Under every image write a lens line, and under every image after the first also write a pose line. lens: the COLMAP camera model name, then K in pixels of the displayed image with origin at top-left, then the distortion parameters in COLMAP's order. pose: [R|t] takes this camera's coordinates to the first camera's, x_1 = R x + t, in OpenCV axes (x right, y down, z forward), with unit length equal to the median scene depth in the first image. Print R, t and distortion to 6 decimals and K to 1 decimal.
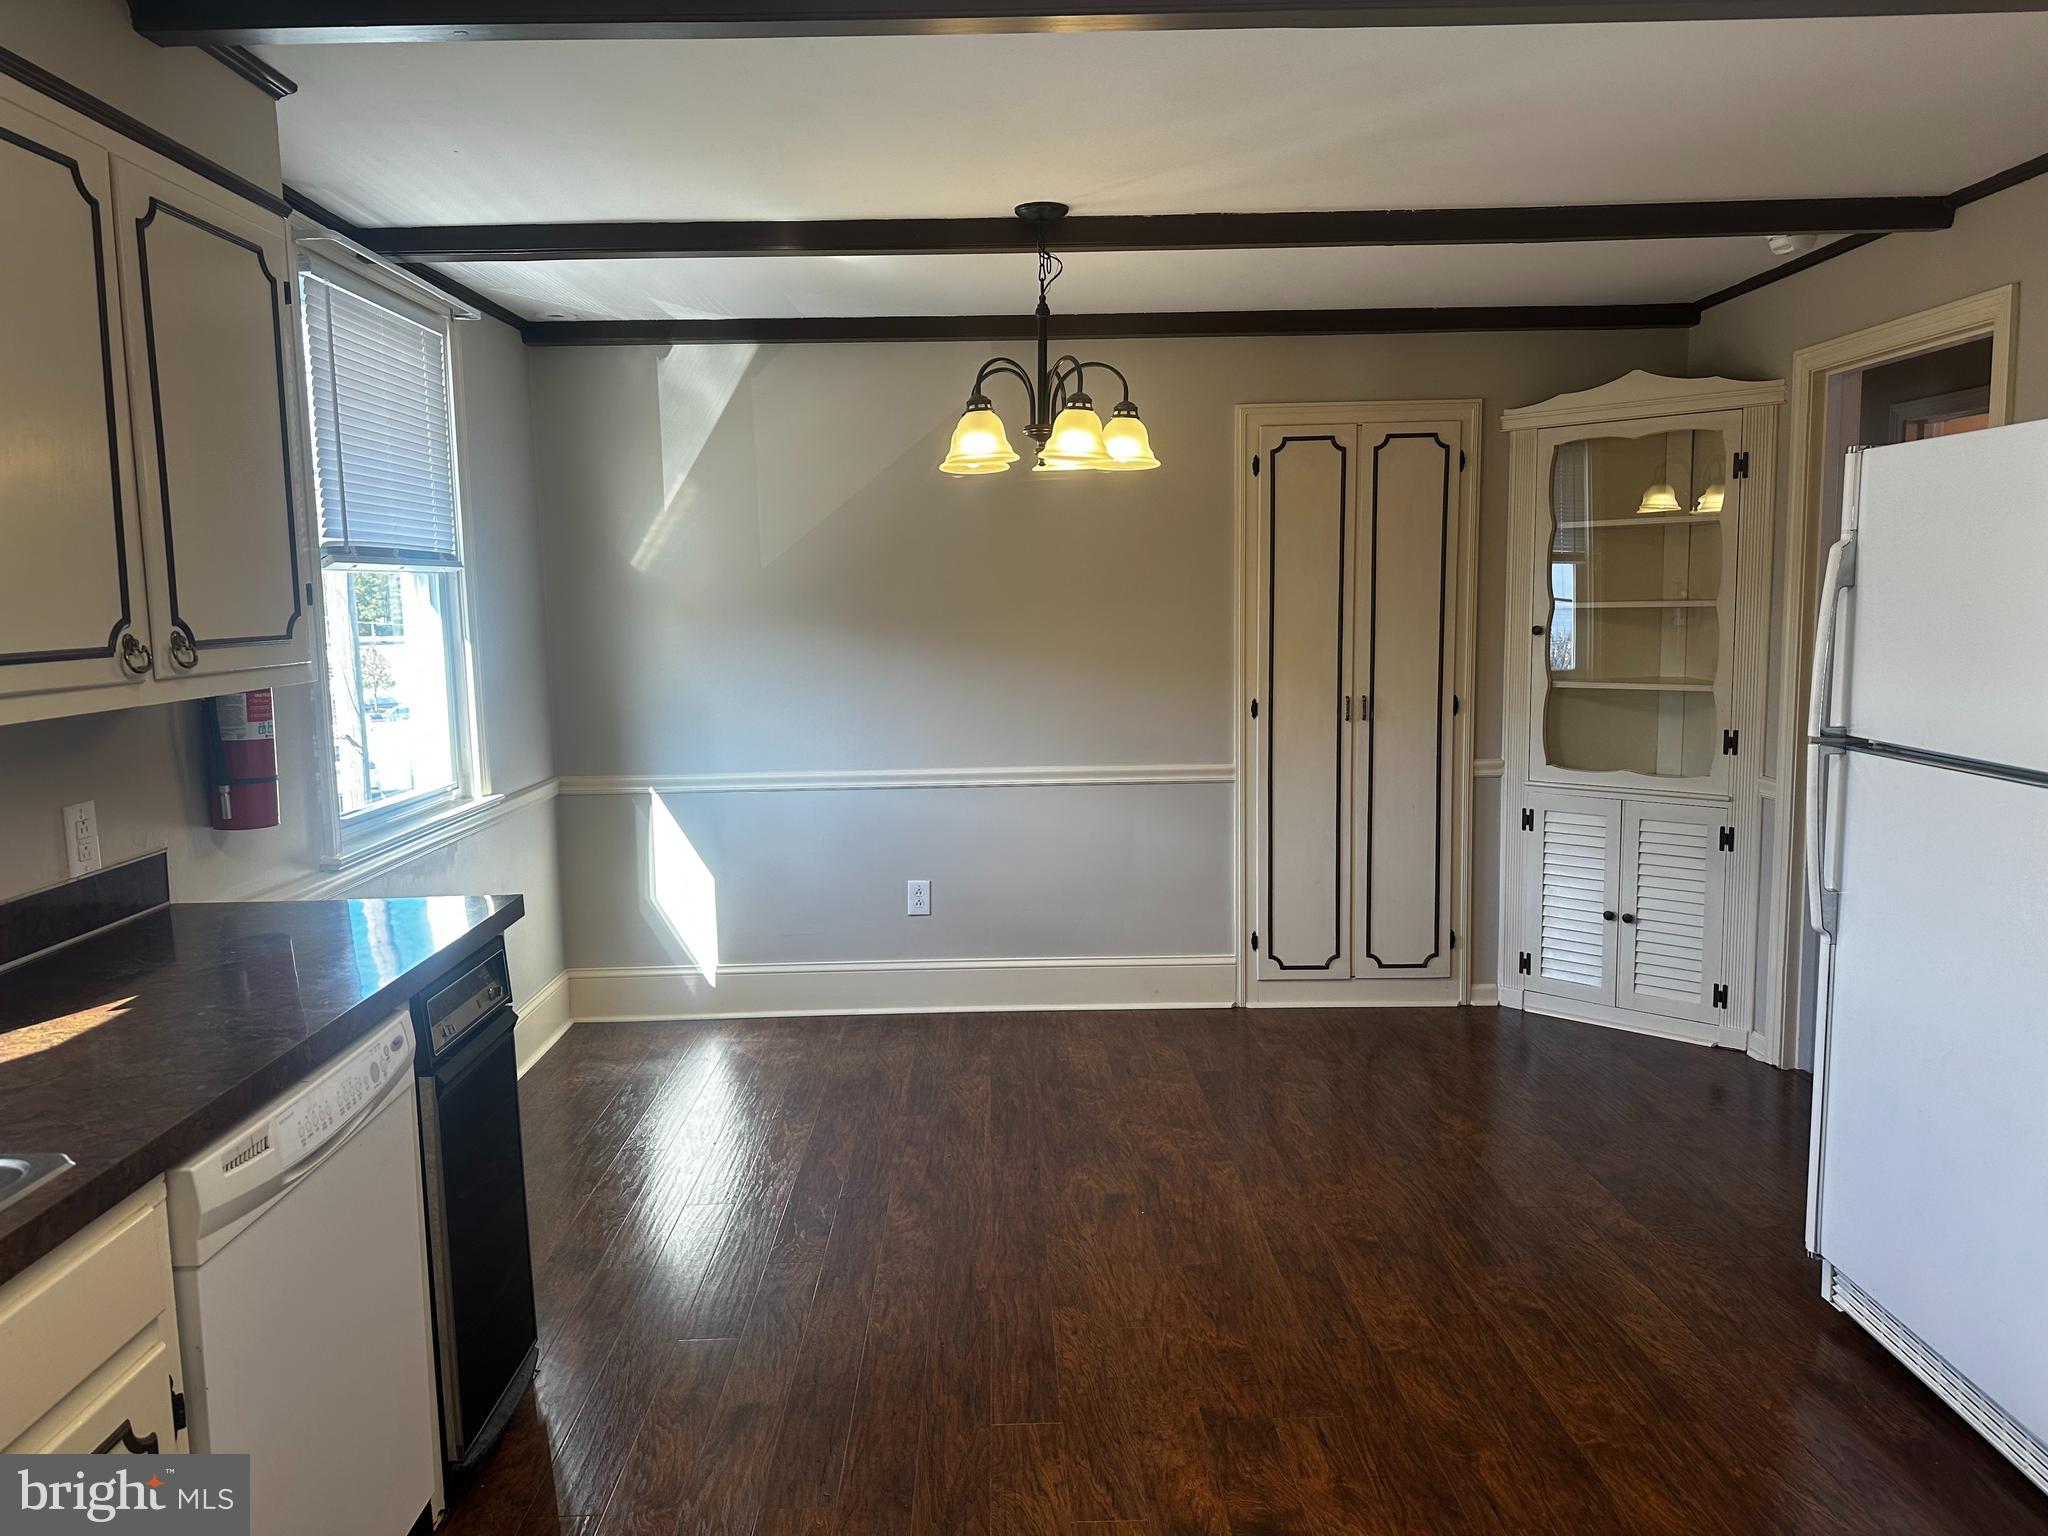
lens RADIAL K [[1435.4, 0, 1016.5], [0, 1435.4, 756.7], [0, 0, 1]] dist [0.044612, -0.058804]
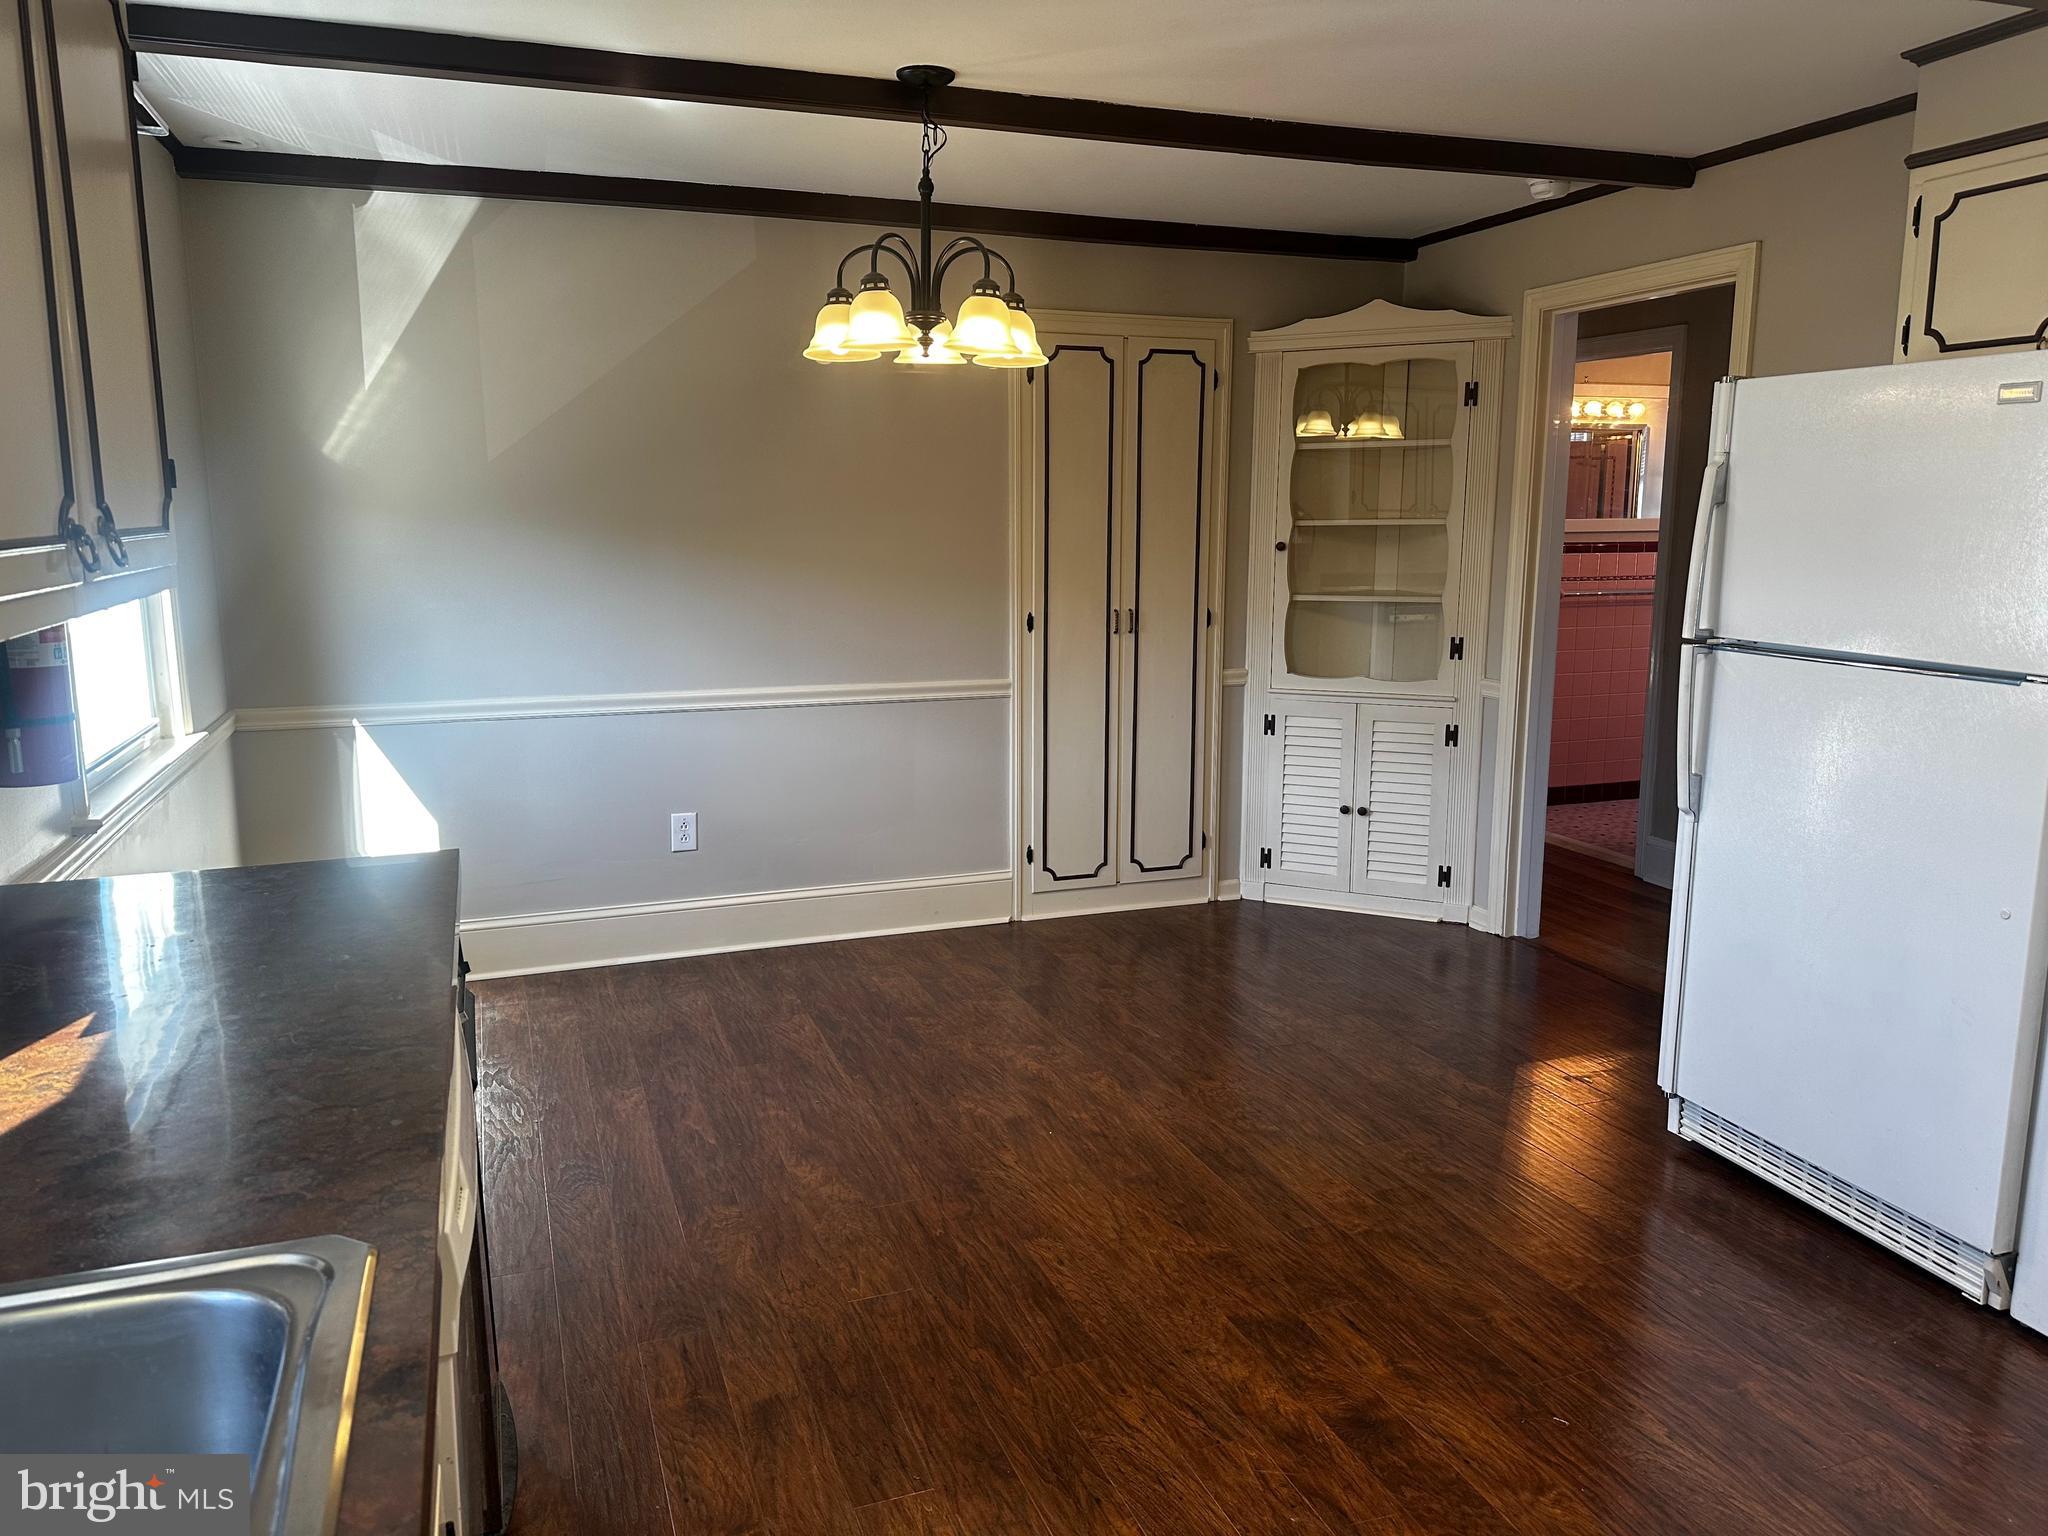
lens RADIAL K [[1429.6, 0, 1041.0], [0, 1429.6, 752.1], [0, 0, 1]] dist [0.082304, -0.095848]
pose [[0.939213, -0.038623, 0.341154, -0.201532], [0.020208, 0.998148, 0.057369, -0.000411], [-0.342739, -0.046988, 0.938255, 0.075813]]
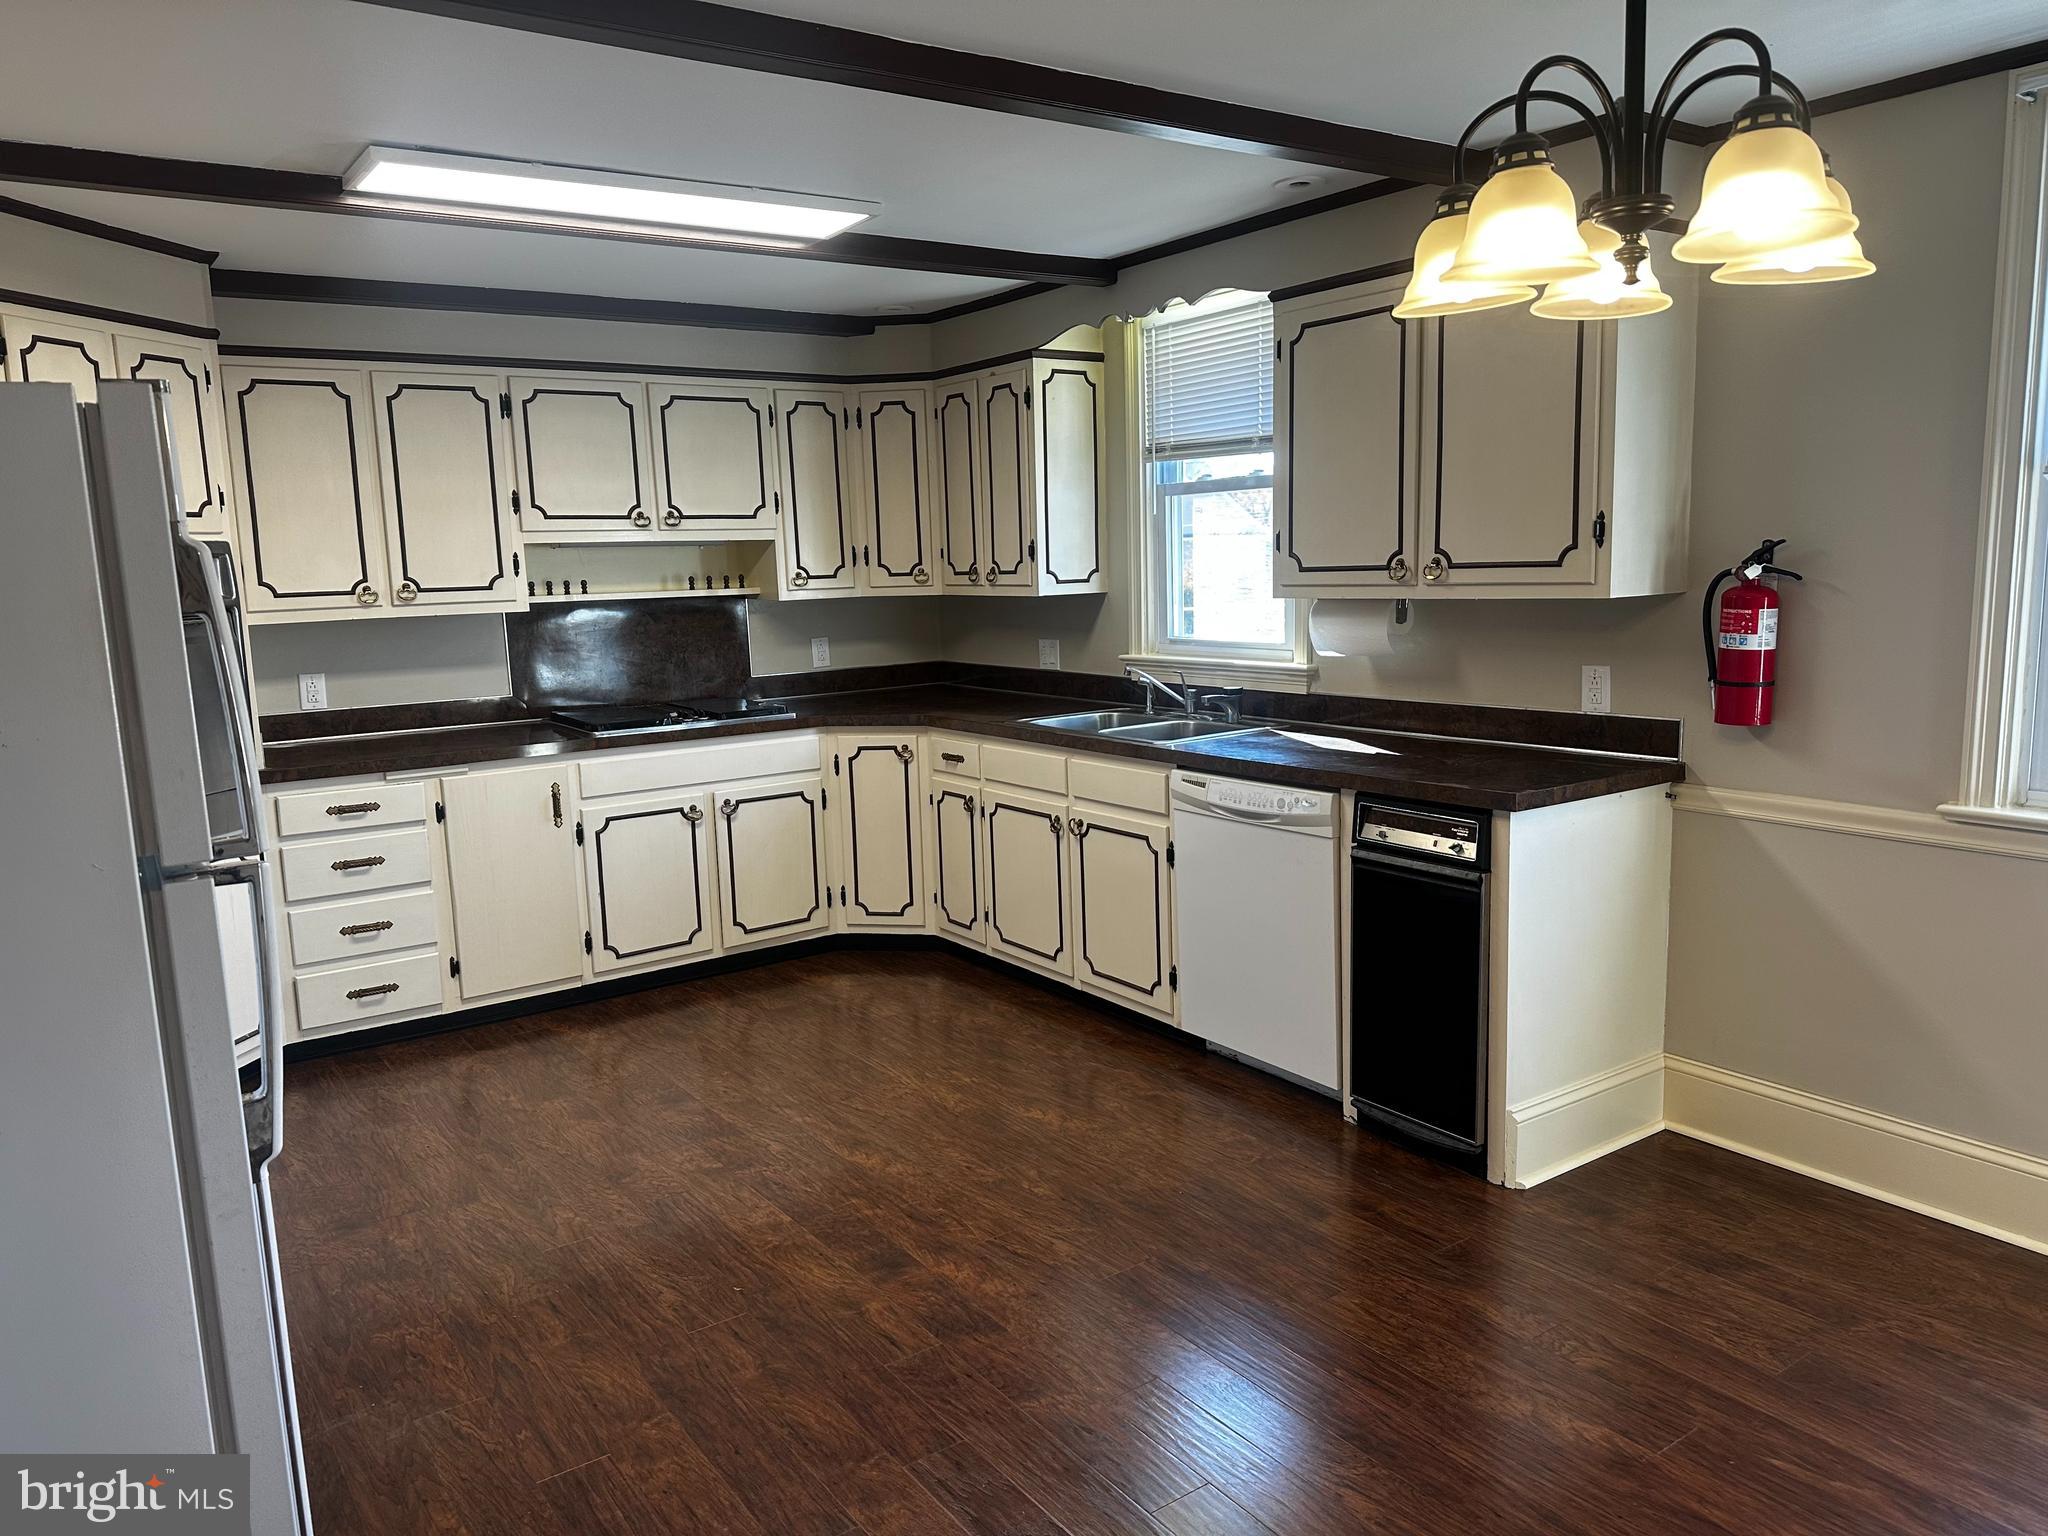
lens RADIAL K [[1429.8, 0, 1022.3], [0, 1429.8, 770.9], [0, 0, 1]] dist [0.173081, -0.351495]
pose [[-0.825252, 0.131442, -0.549256, 0.410895], [-0.015391, 0.966944, 0.254523, -0.140625], [0.564555, 0.218499, -0.795950, 1.111912]]
